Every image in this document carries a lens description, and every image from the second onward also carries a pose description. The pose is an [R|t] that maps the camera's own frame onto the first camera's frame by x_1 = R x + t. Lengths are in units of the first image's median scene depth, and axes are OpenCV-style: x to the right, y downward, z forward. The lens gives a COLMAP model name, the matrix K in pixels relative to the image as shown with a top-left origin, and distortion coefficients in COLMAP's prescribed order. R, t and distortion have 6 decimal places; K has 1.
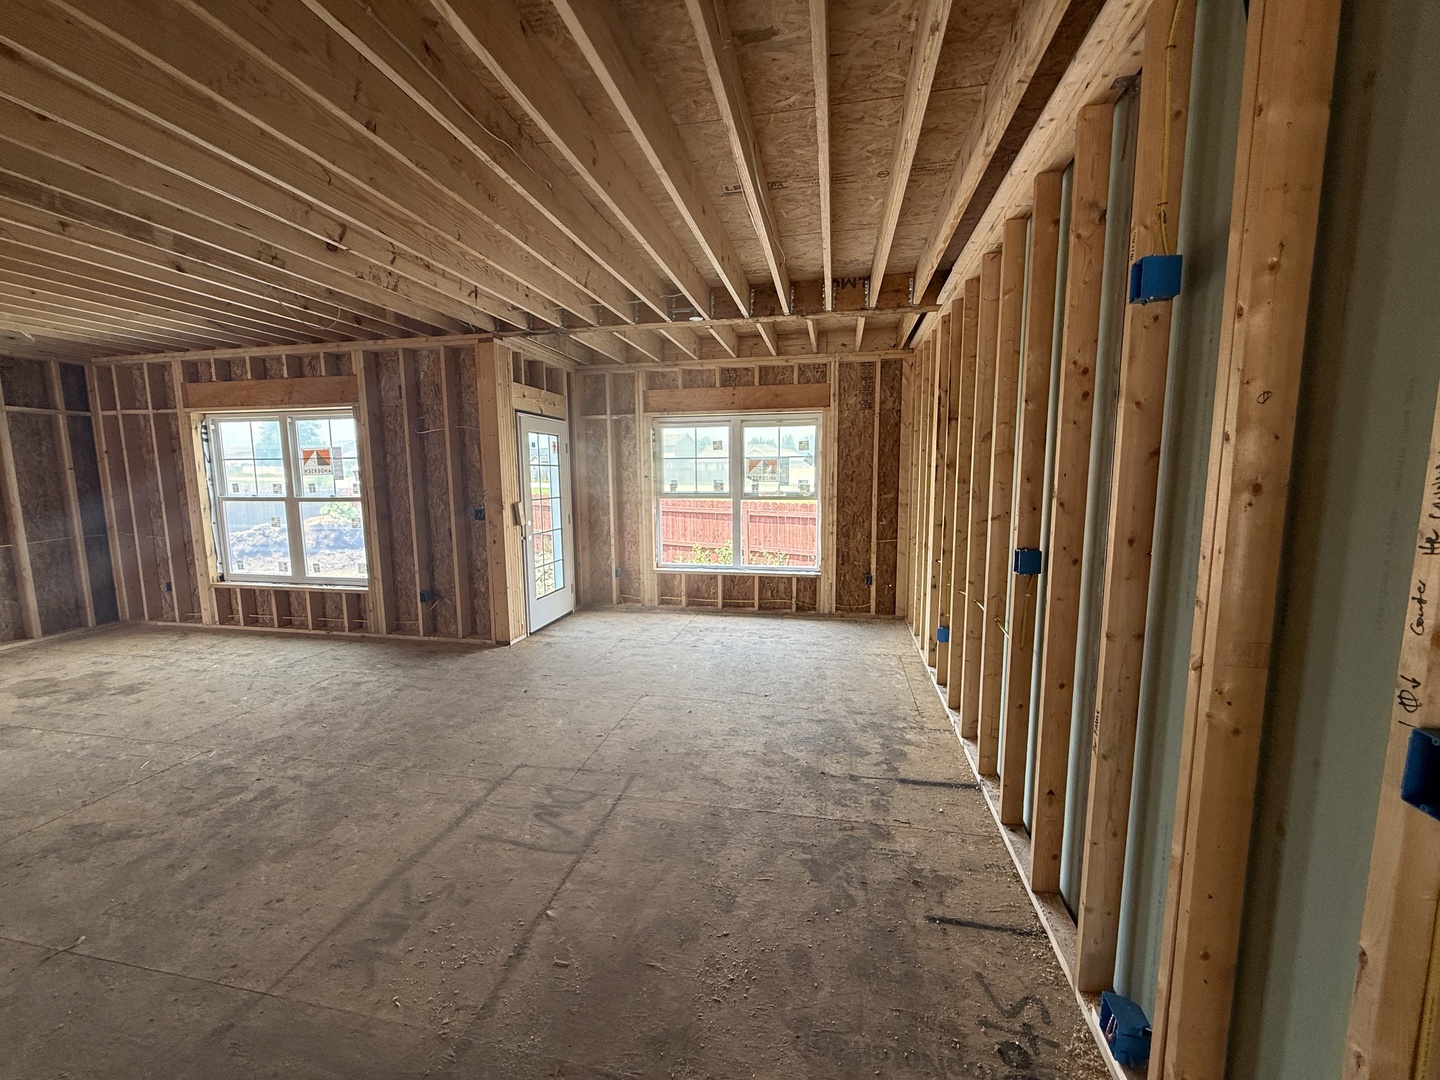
lens RADIAL K [[574.2, 0, 720.0], [0, 574.2, 540.0], [0, 0, 1]] dist [0.000513, 0.000165]
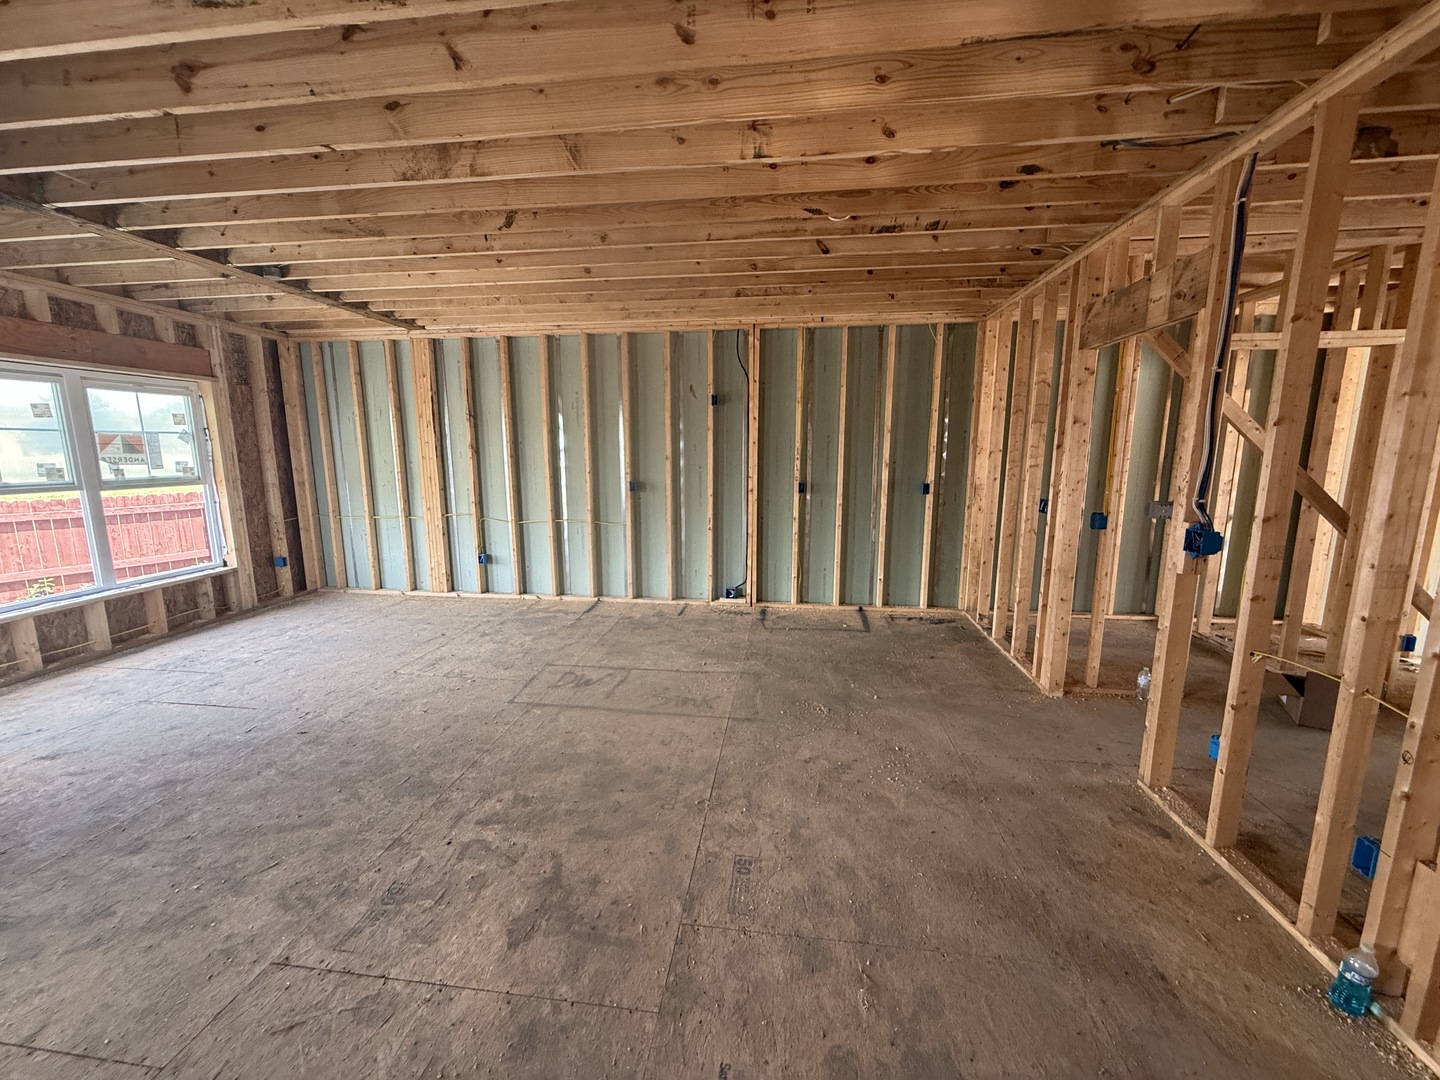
lens RADIAL K [[574.2, 0, 720.0], [0, 574.2, 540.0], [0, 0, 1]] dist [0.000513, 0.000165]
pose [[-0.079591, -0.149961, 0.985483, -0.824183], [0.122024, 0.979719, 0.158939, -0.034485], [-0.989331, 0.132903, -0.059678, 0.336946]]
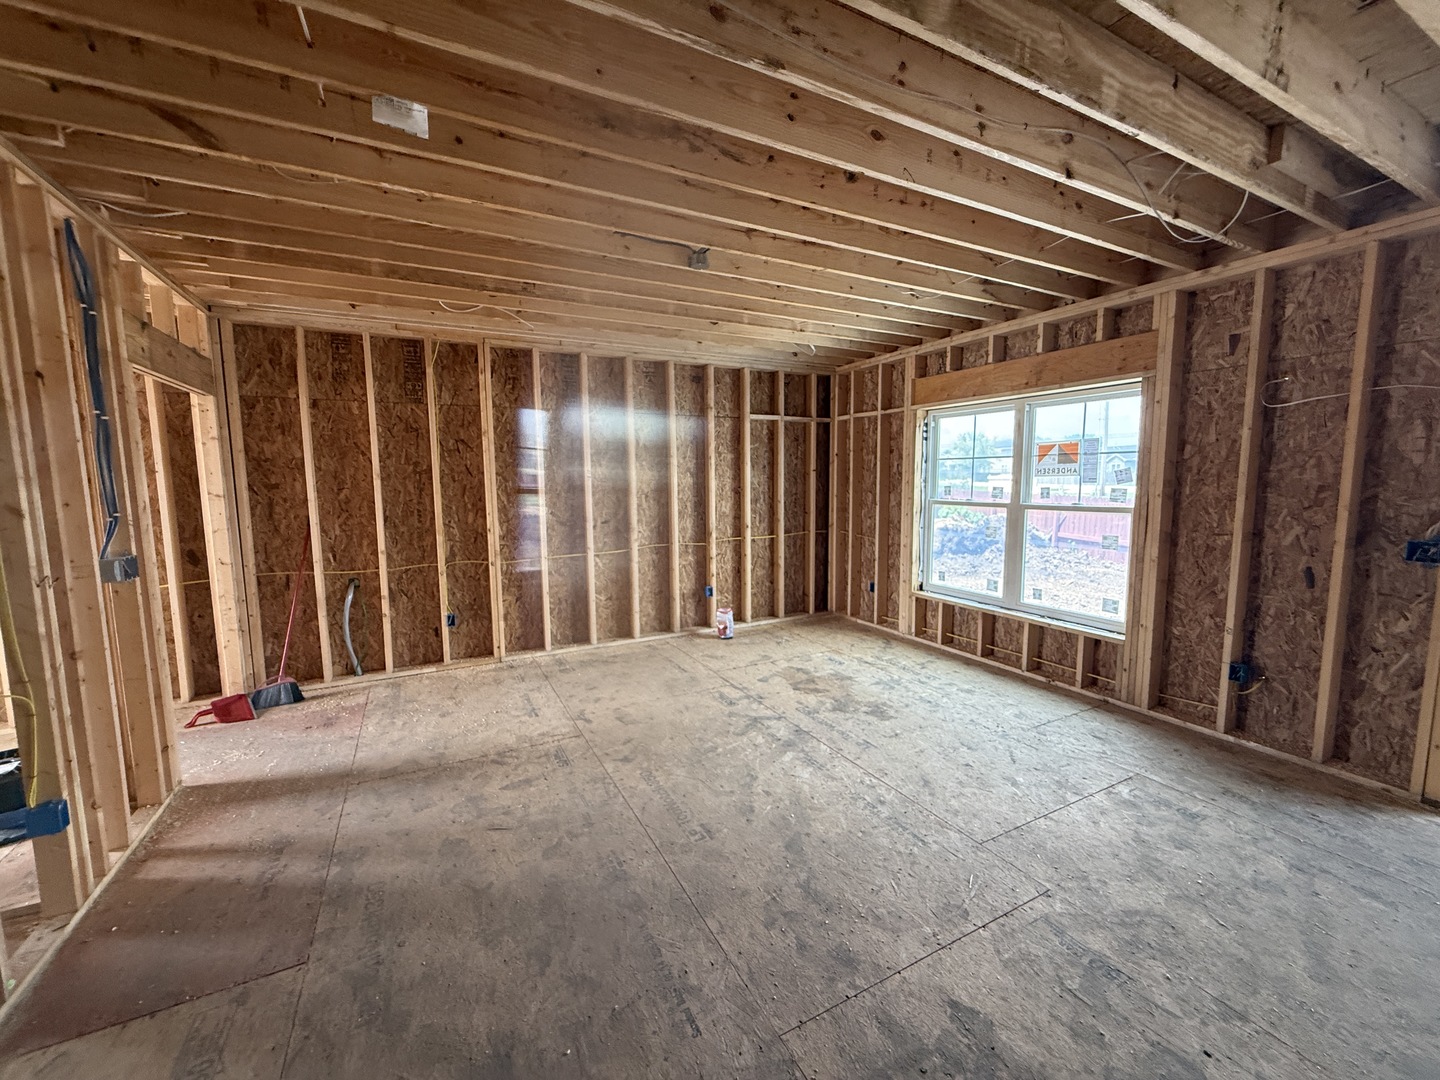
lens RADIAL K [[574.2, 0, 720.0], [0, 574.2, 540.0], [0, 0, 1]] dist [0.000513, 0.000165]
pose [[0.635083, 0.086434, -0.767593, -0.388561], [-0.089266, 0.995274, 0.038215, -0.016726], [0.767269, 0.044251, 0.639797, 0.161339]]
